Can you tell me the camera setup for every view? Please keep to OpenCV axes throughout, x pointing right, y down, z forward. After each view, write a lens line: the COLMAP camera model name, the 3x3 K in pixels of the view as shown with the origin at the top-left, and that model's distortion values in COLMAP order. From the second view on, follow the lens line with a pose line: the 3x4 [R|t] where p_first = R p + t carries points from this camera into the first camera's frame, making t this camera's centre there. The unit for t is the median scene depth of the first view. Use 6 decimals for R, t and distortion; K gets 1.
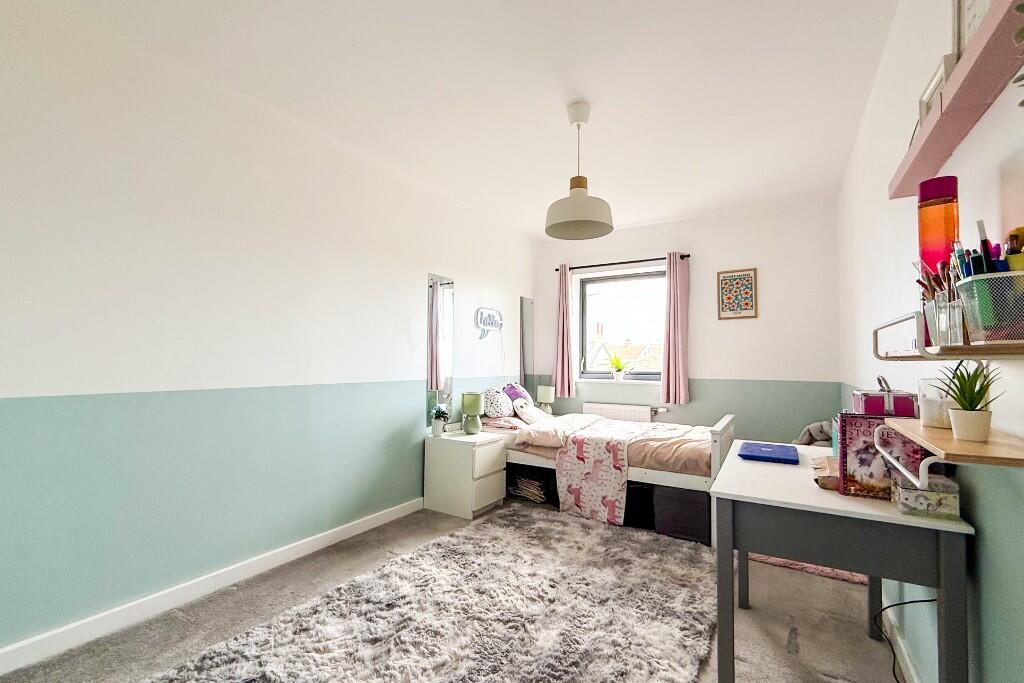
lens RADIAL K [[428.5, 0, 506.9], [0, 428.5, 346.6], [0, 0, 1]] dist [-0.003055, 0.000169]
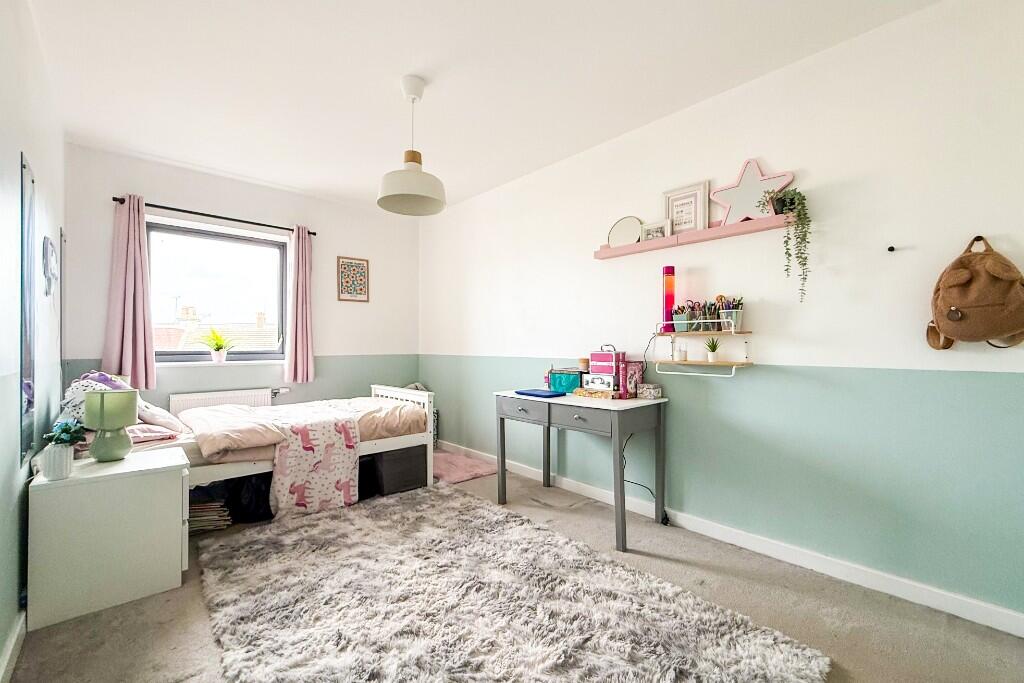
lens RADIAL K [[428.5, 0, 503.1], [0, 428.5, 342.5], [0, 0, 1]] dist [-0.003055, 0.000169]
pose [[0.288264, -0.000906, 0.957551, -0.578860], [-0.032142, 0.999427, 0.010622, 0.024905], [-0.957011, -0.033840, 0.288069, 0.397375]]
